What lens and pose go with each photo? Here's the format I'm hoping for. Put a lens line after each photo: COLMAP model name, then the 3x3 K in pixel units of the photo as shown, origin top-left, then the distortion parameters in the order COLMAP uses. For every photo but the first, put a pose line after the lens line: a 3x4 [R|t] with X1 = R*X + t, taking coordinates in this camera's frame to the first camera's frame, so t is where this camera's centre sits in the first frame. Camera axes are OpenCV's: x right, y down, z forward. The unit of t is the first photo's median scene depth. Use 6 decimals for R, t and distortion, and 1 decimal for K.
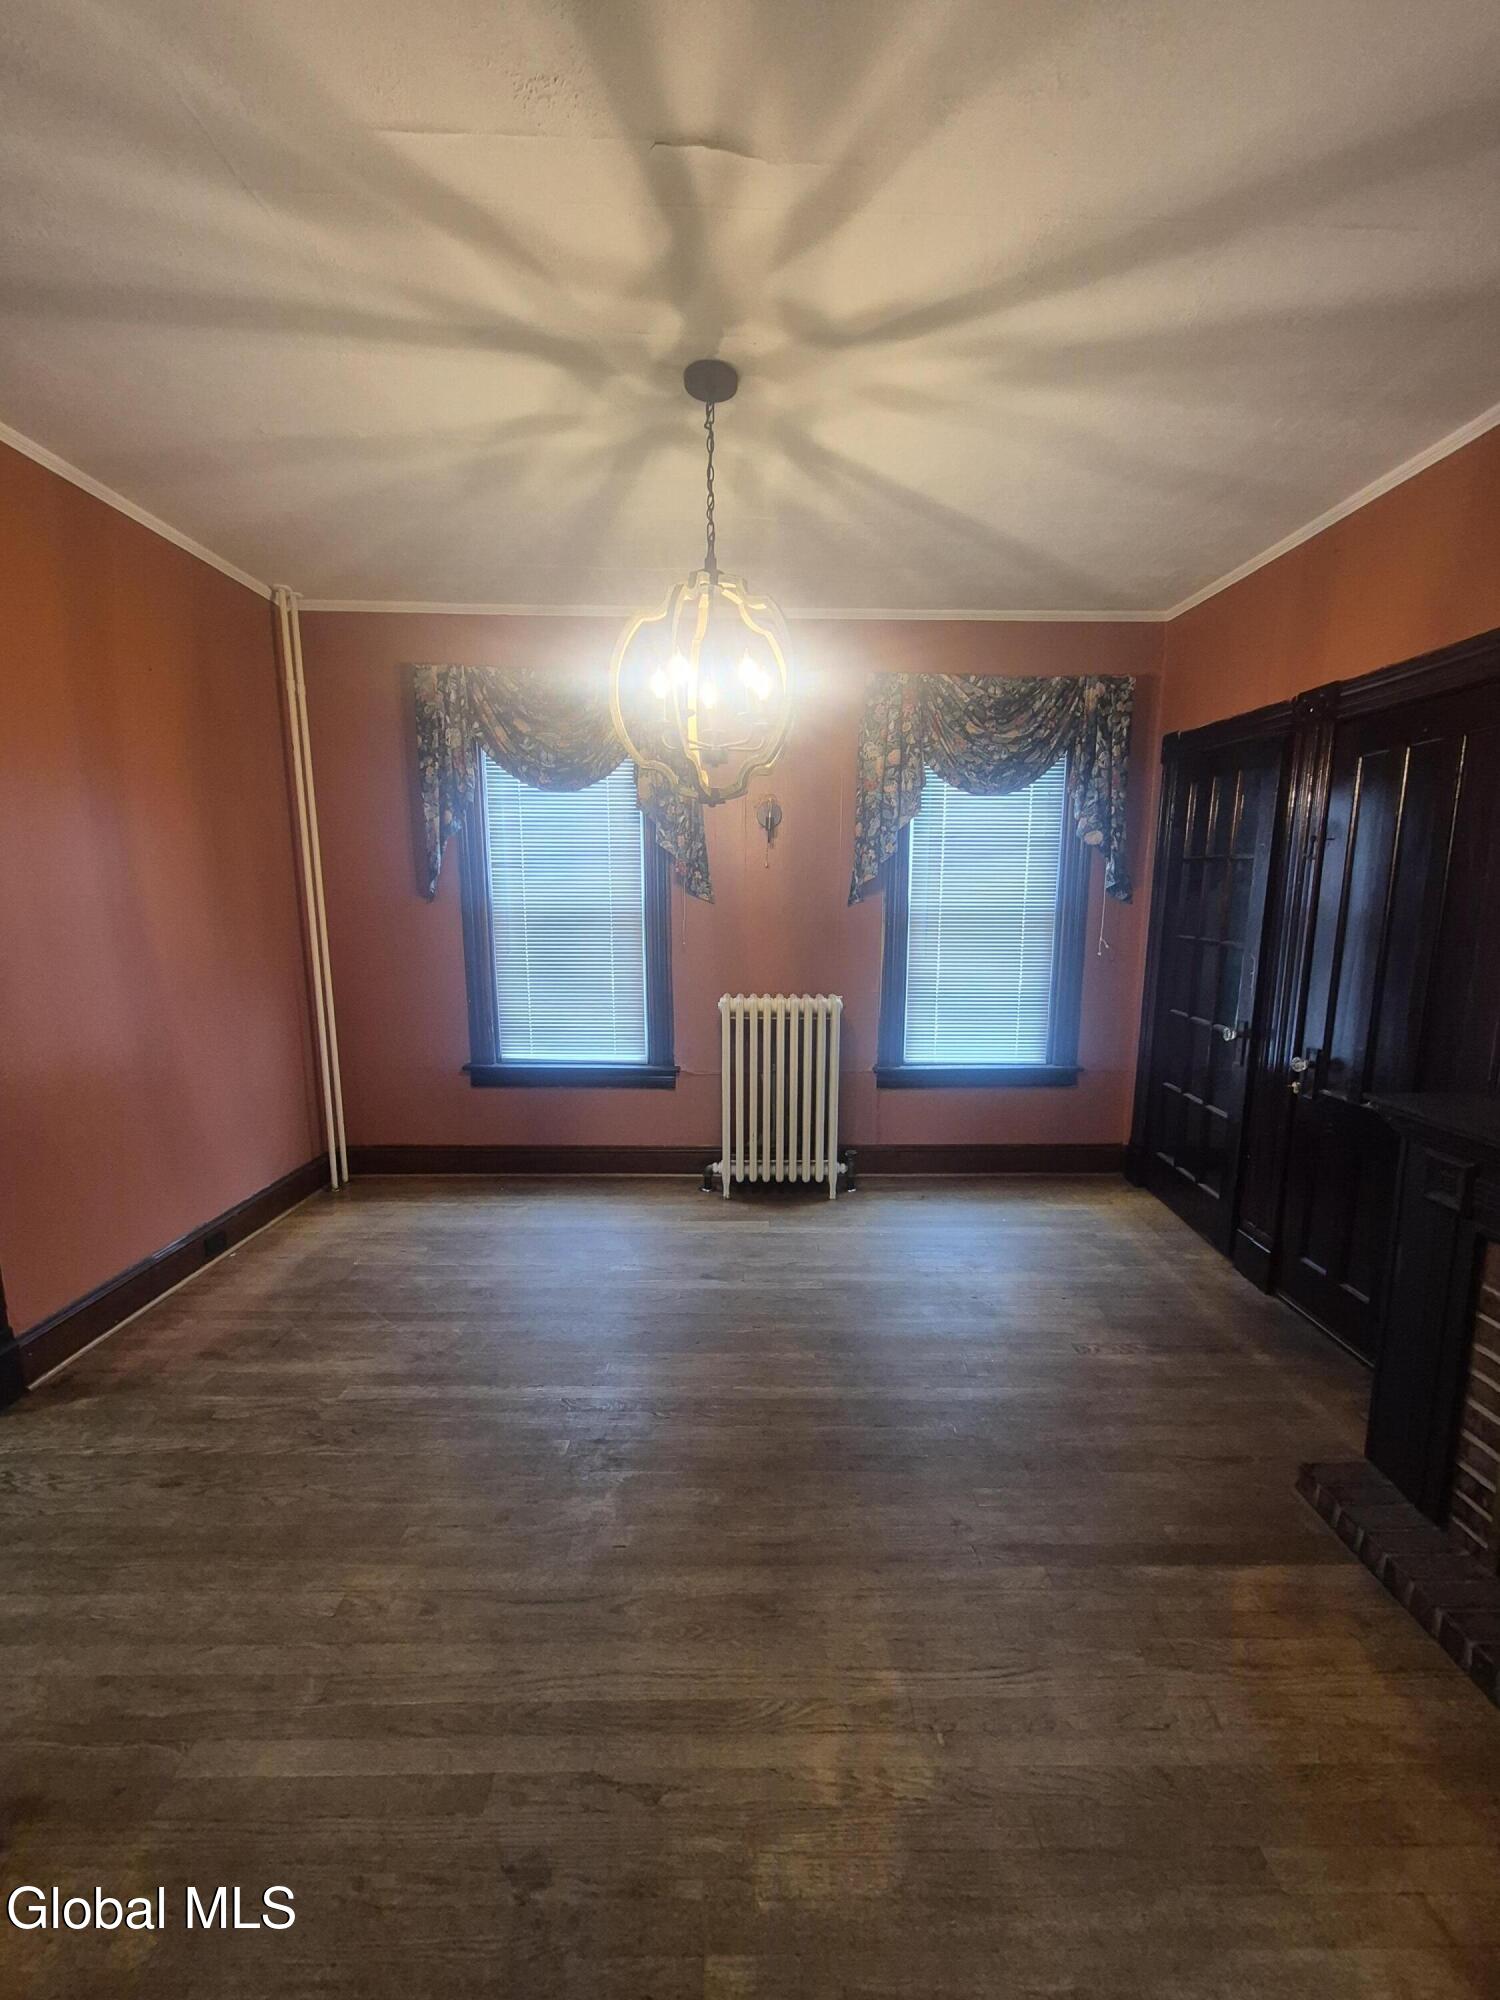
lens RADIAL K [[753.6, 0, 766.7], [0, 753.6, 1004.5], [0, 0, 1]] dist [-0.007310, 0.000953]
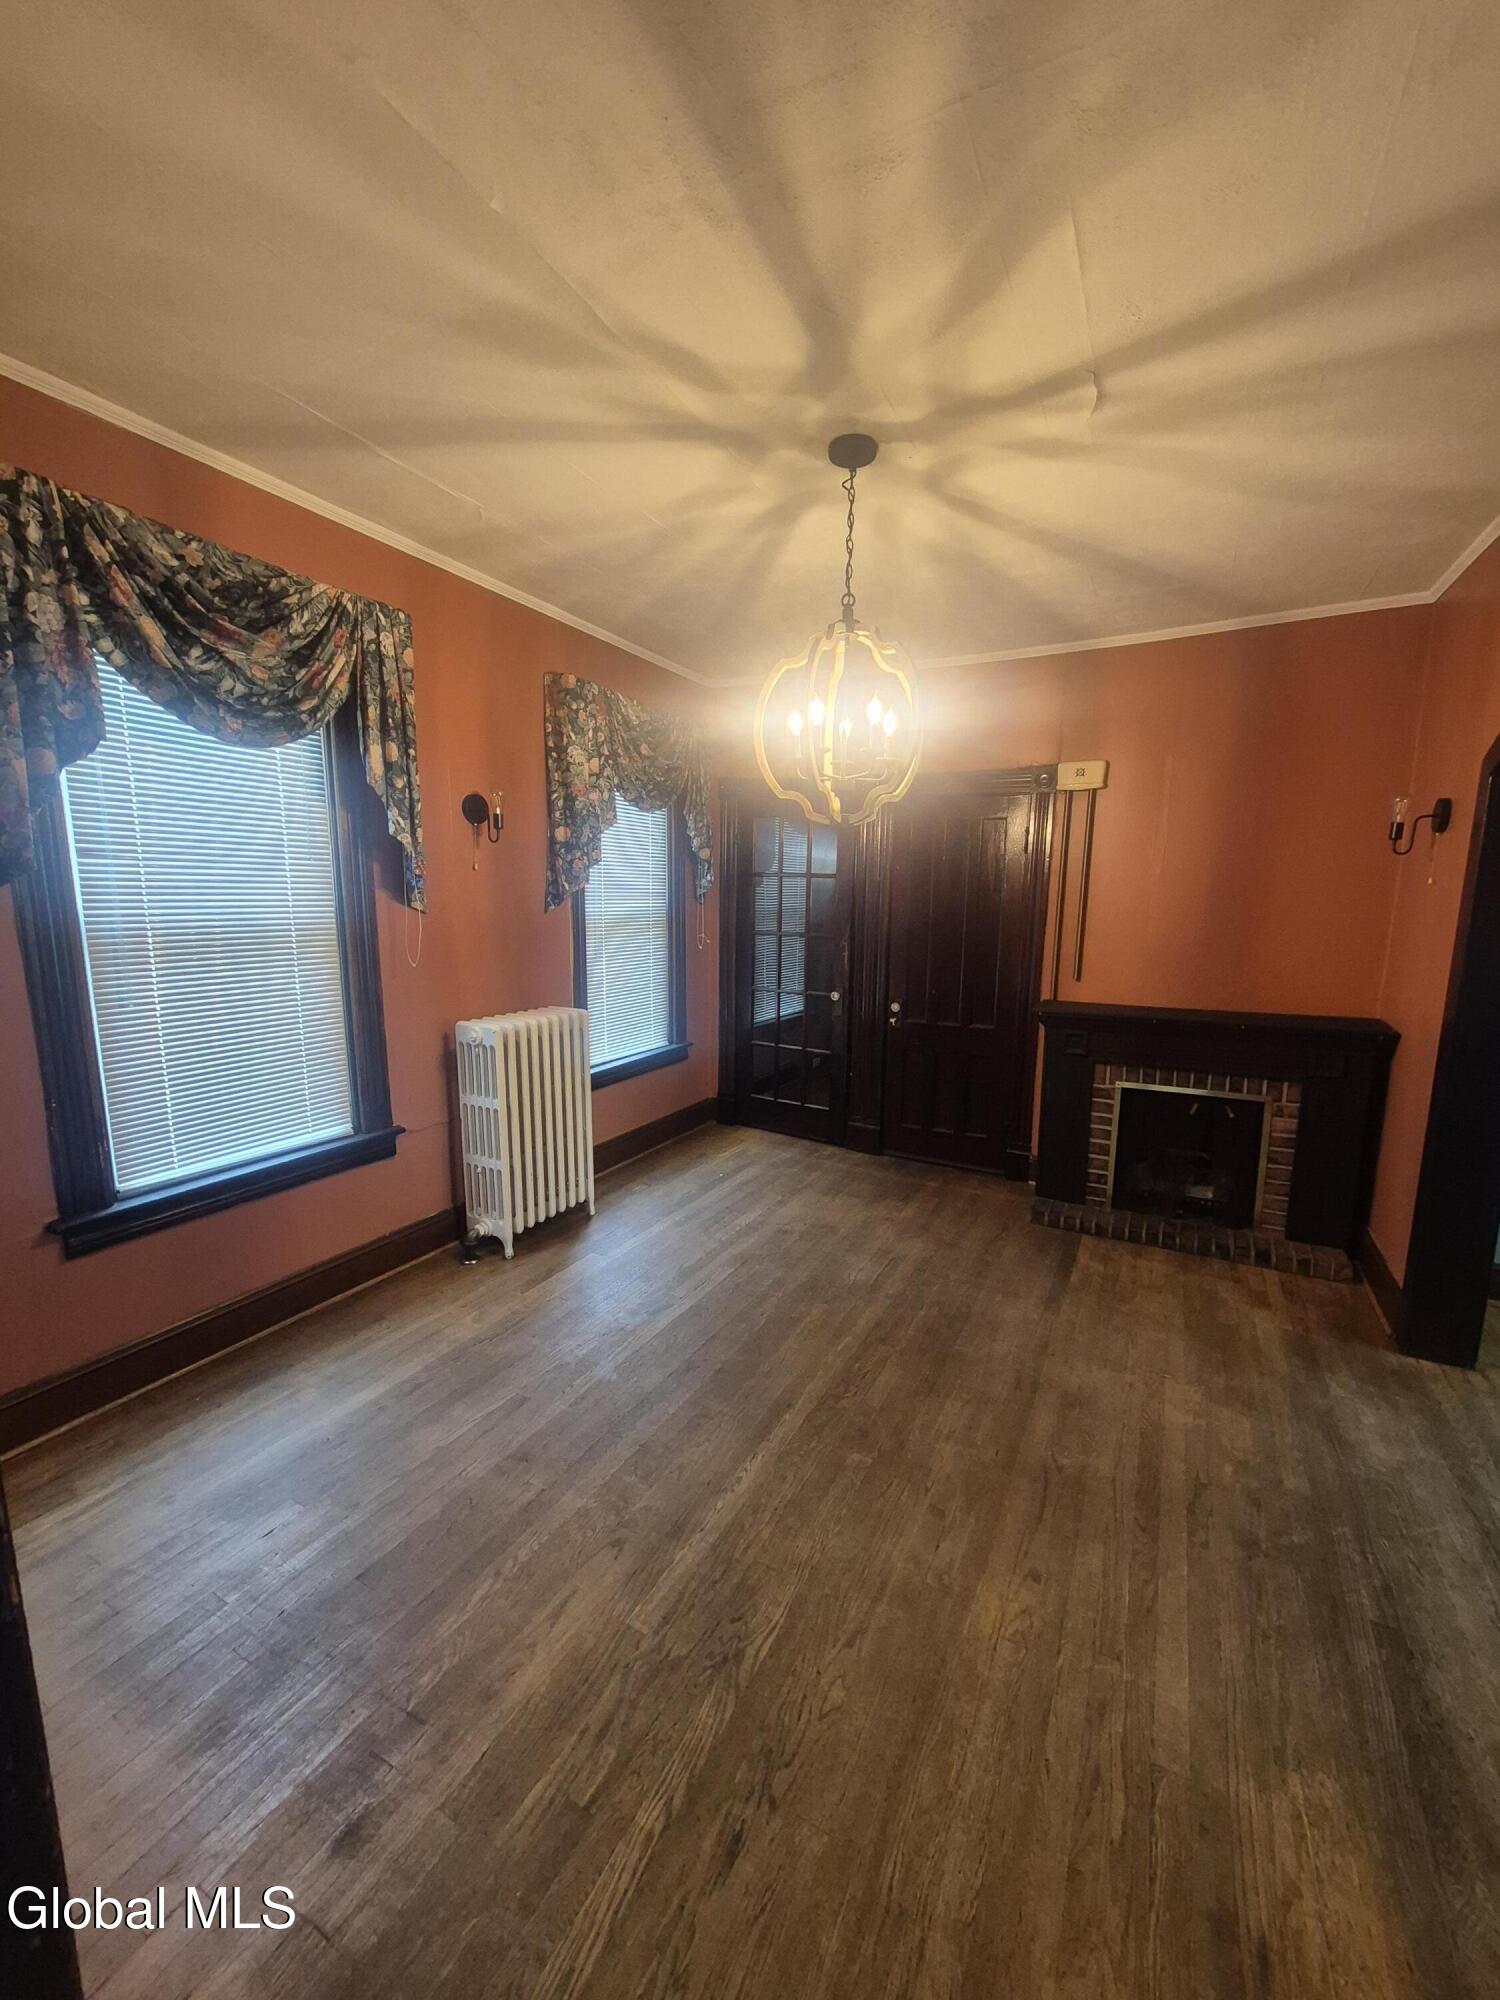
lens RADIAL K [[753.6, 0, 765.5], [0, 753.6, 1005.2], [0, 0, 1]] dist [-0.007310, 0.000953]
pose [[0.510298, -0.124435, 0.850948, -0.871659], [0.118345, 0.990224, 0.073832, -0.080987], [-0.851816, 0.063029, 0.520035, 0.423134]]
